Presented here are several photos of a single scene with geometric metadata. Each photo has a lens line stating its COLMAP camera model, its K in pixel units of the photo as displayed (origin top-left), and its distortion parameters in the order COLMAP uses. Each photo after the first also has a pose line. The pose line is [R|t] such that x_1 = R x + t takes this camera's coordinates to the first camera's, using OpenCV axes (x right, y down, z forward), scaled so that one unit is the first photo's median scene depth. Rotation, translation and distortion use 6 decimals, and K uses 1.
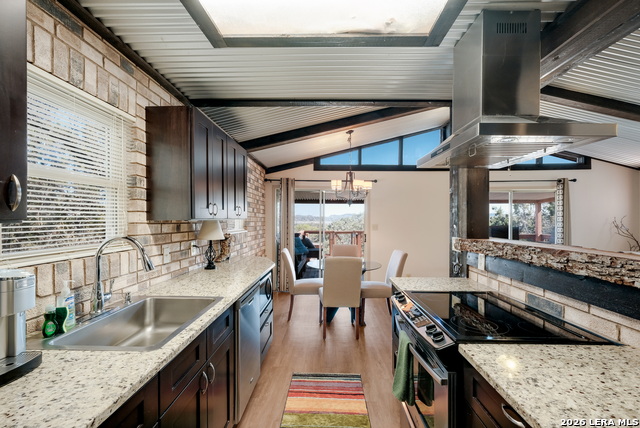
lens RADIAL K [[277.3, 0, 321.6], [0, 277.3, 213.7], [0, 0, 1]] dist [-0.000018, 0.000286]
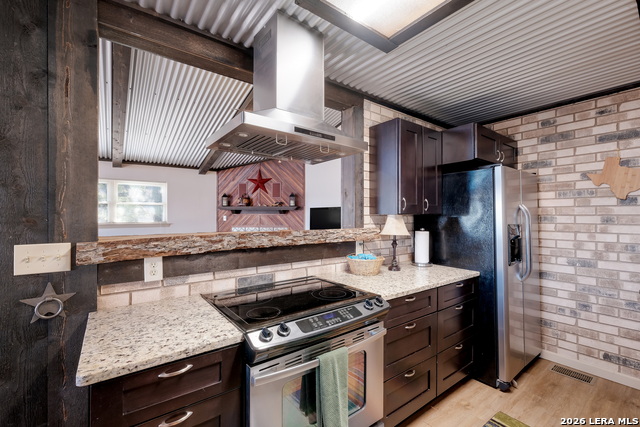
lens RADIAL K [[277.3, 0, 321.6], [0, 277.3, 213.2], [0, 0, 1]] dist [-0.000018, 0.000286]
pose [[-0.617041, 0.000462, 0.786931, -0.241297], [-0.017951, 0.999731, -0.014663, 0.039534], [-0.786726, -0.023174, -0.616867, 1.172096]]
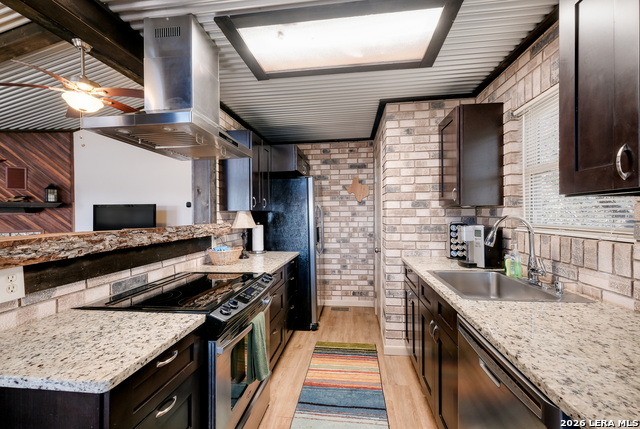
lens RADIAL K [[277.3, 0, 321.6], [0, 277.3, 214.2], [0, 0, 1]] dist [-0.000018, 0.000286]
pose [[-0.994692, 0.005090, 0.102768, -0.033231], [0.003498, 0.999871, -0.015670, 0.061610], [-0.102834, -0.015227, -0.994582, 1.534607]]
